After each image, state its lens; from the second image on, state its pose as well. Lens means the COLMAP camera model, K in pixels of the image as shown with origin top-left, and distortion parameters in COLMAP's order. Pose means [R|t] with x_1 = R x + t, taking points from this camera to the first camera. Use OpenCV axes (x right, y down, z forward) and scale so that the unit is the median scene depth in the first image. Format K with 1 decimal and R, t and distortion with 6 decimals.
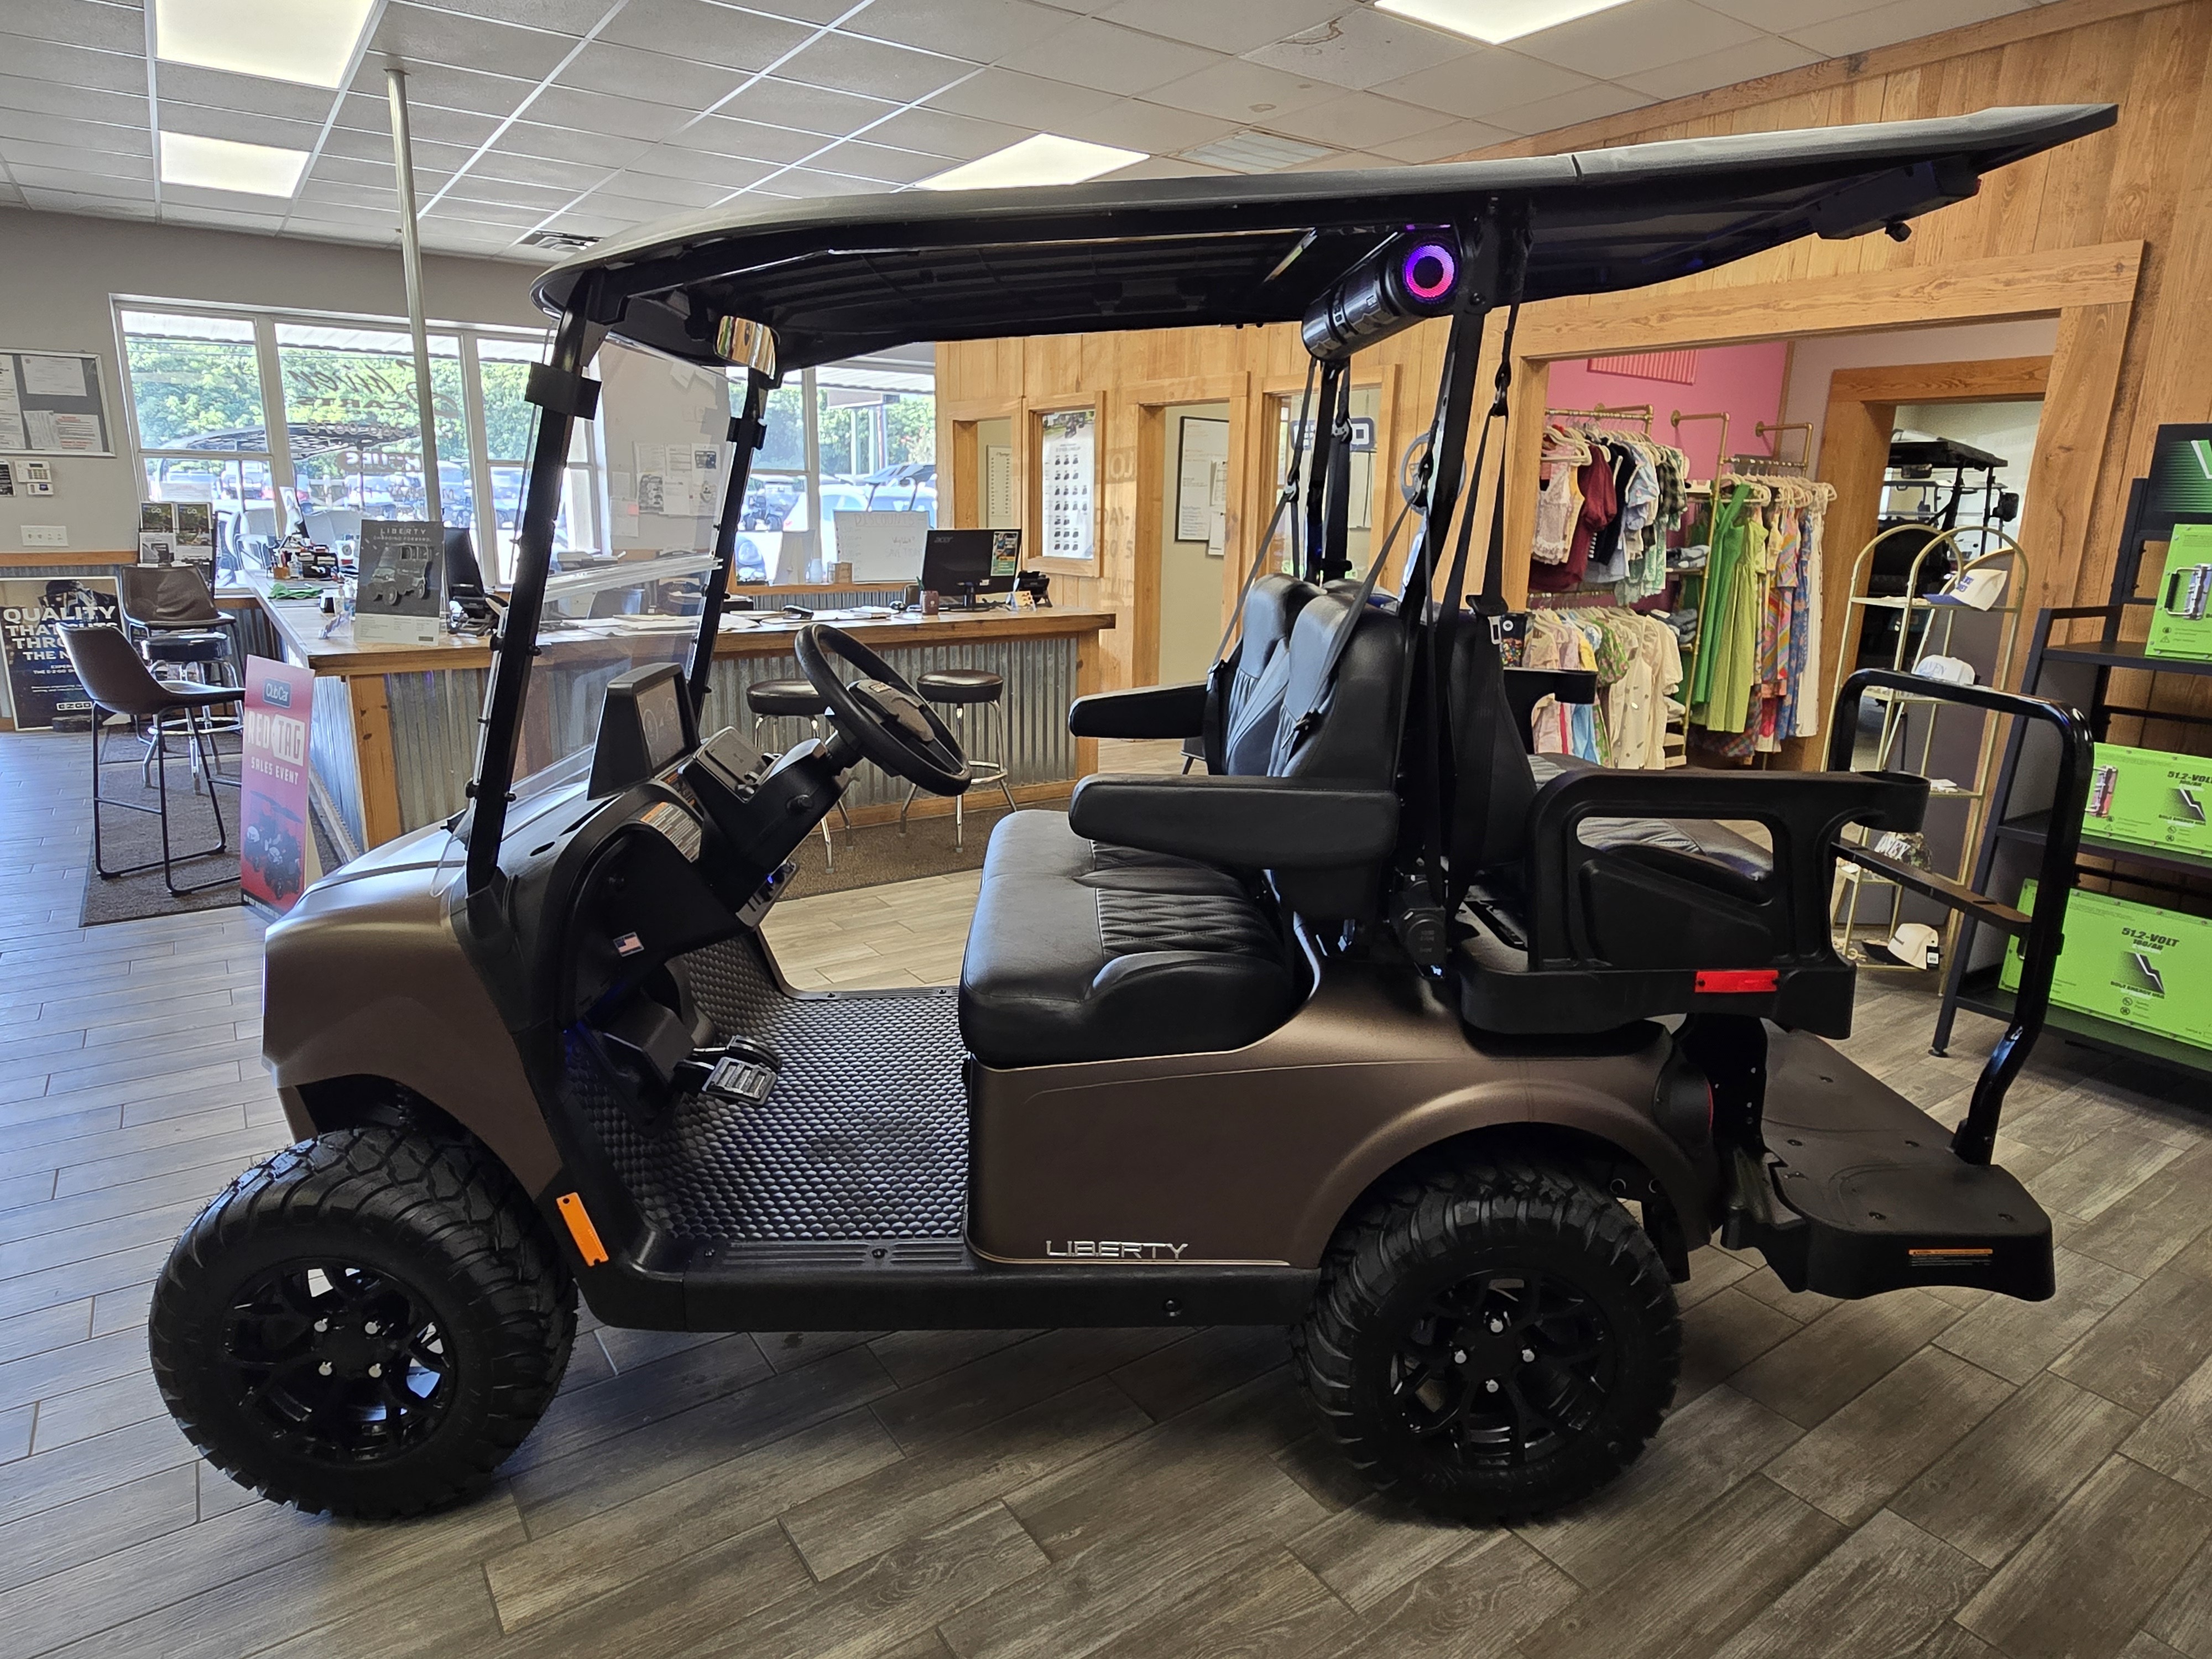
lens RADIAL K [[1293.2, 0, 1101.2], [0, 1293.2, 825.3], [0, 0, 1]] dist [-0.000155, 0.000159]
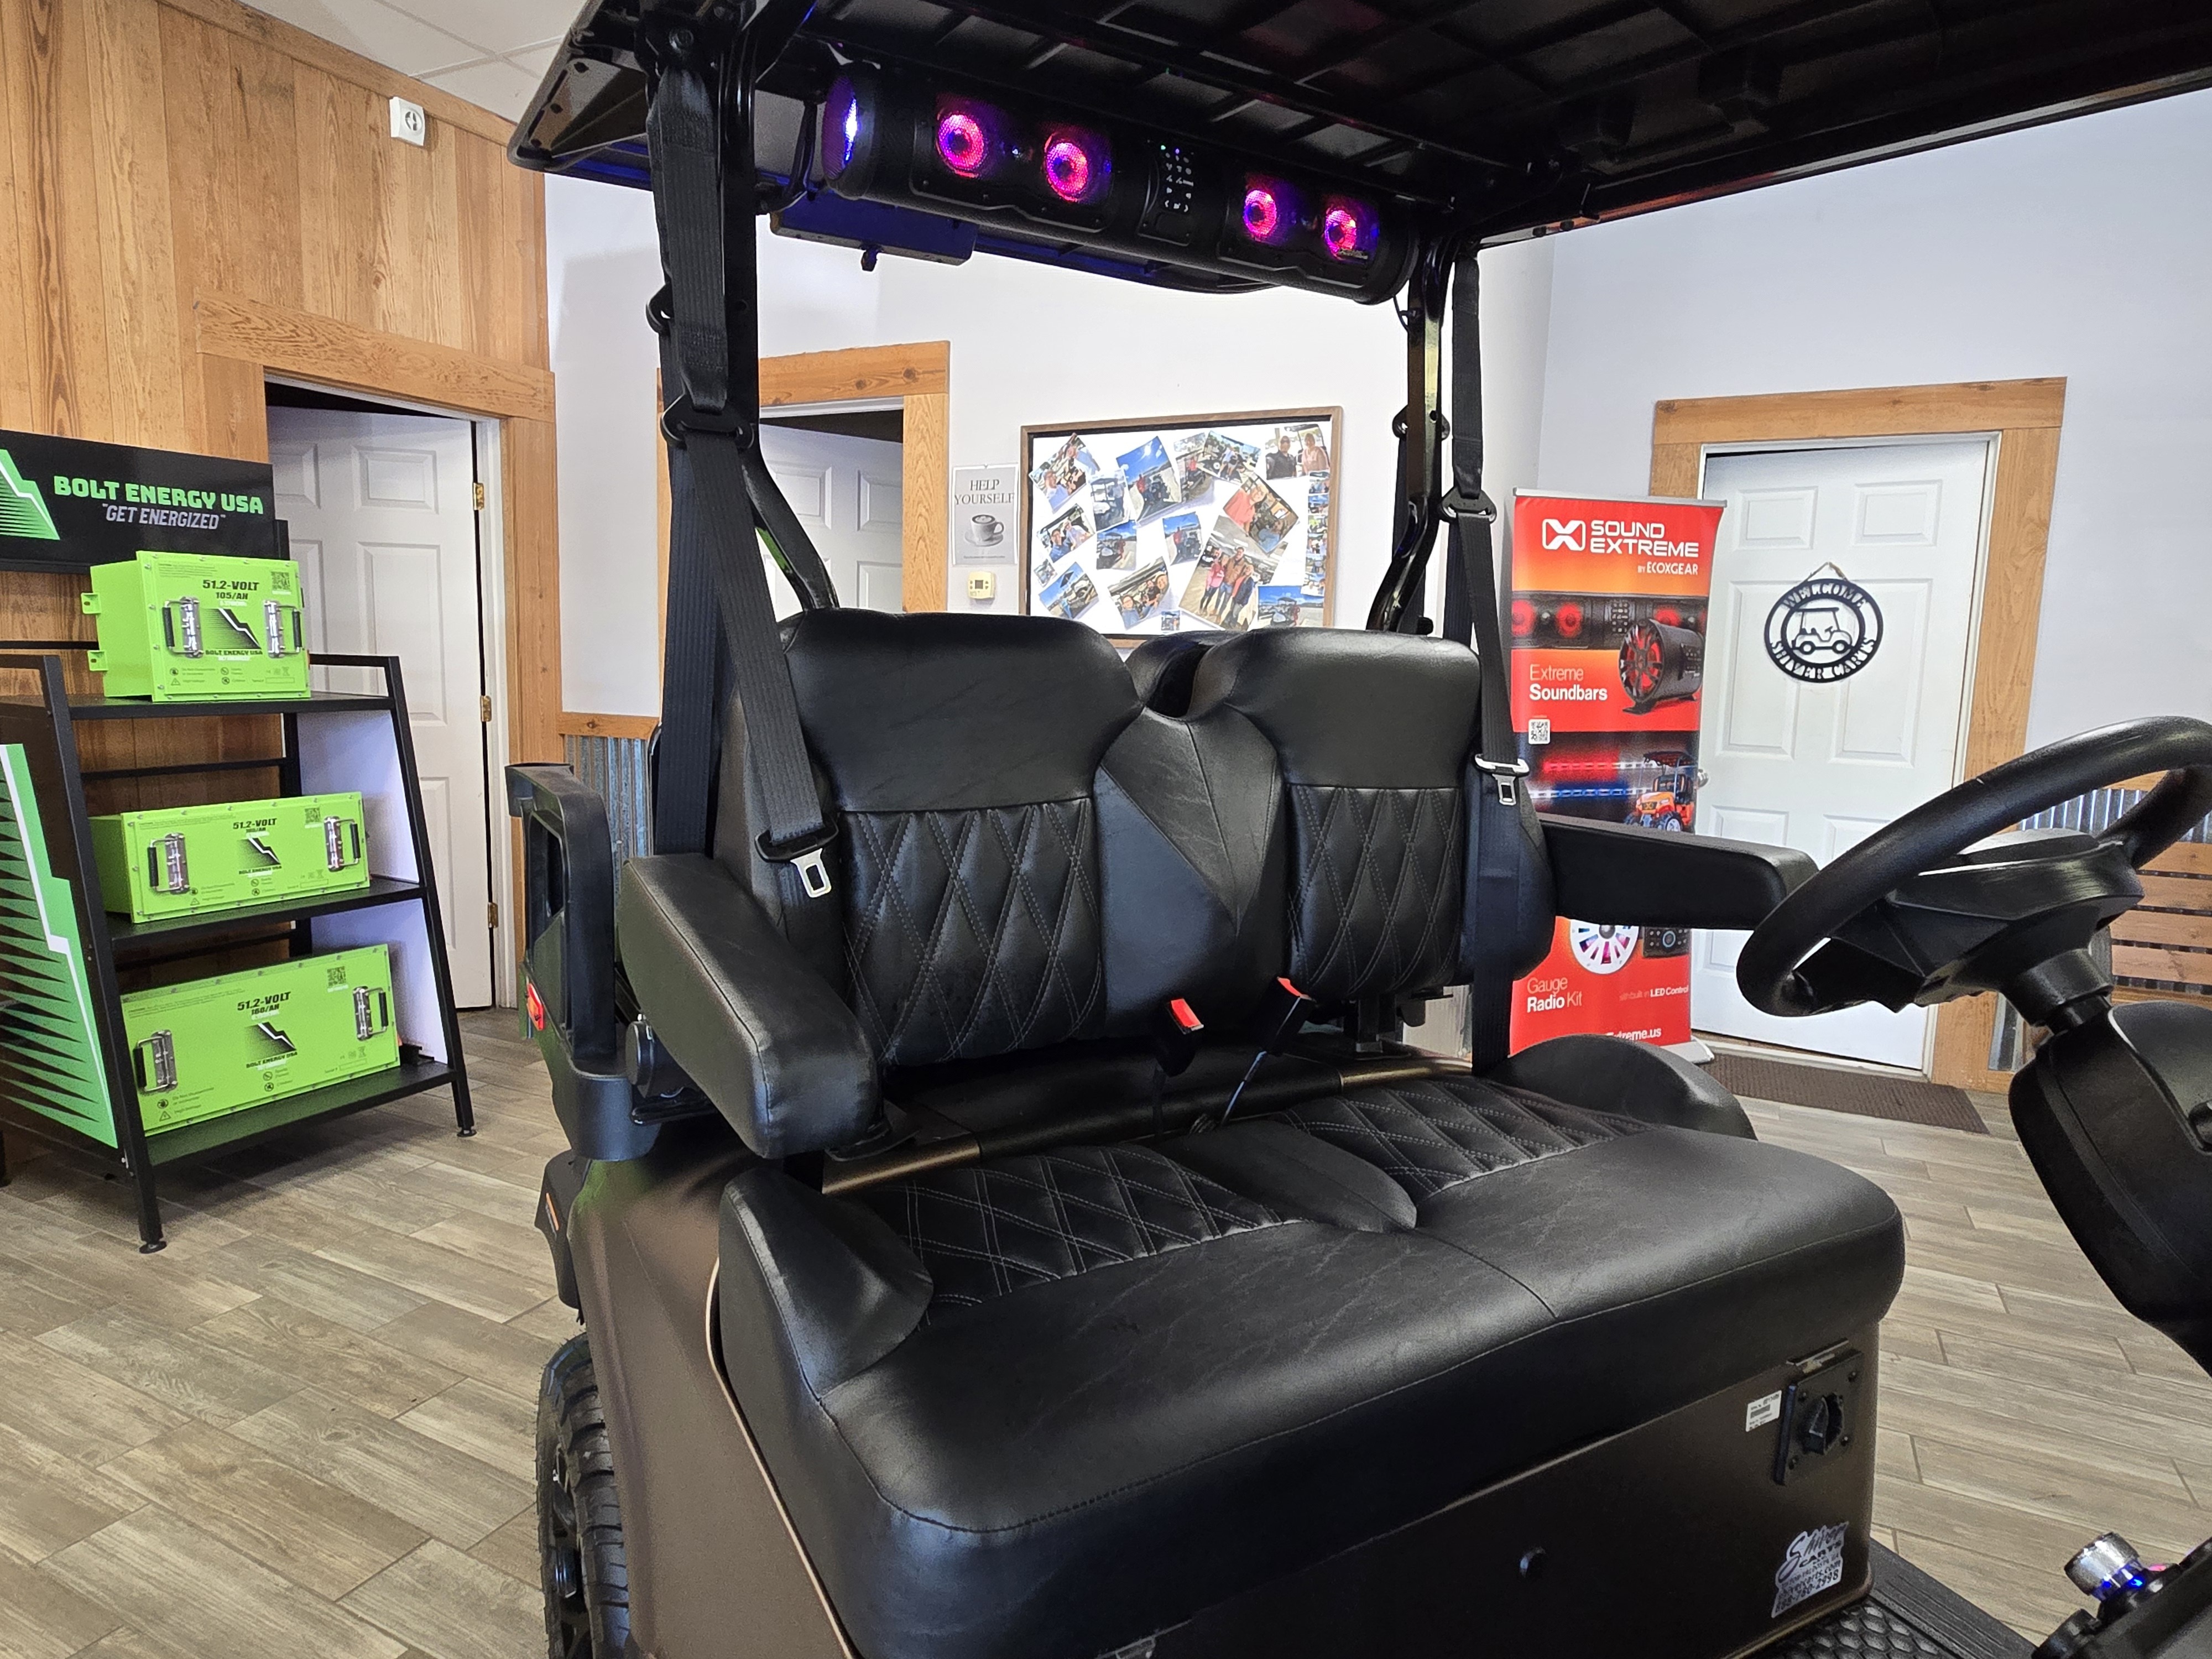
lens RADIAL K [[1293.2, 0, 1104.3], [0, 1293.2, 823.5], [0, 0, 1]] dist [-0.000155, 0.000159]
pose [[-0.468238, -0.160383, 0.868925, -0.247496], [0.183551, 0.944282, 0.273202, -0.175755], [-0.864328, 0.287416, -0.412710, 0.838416]]
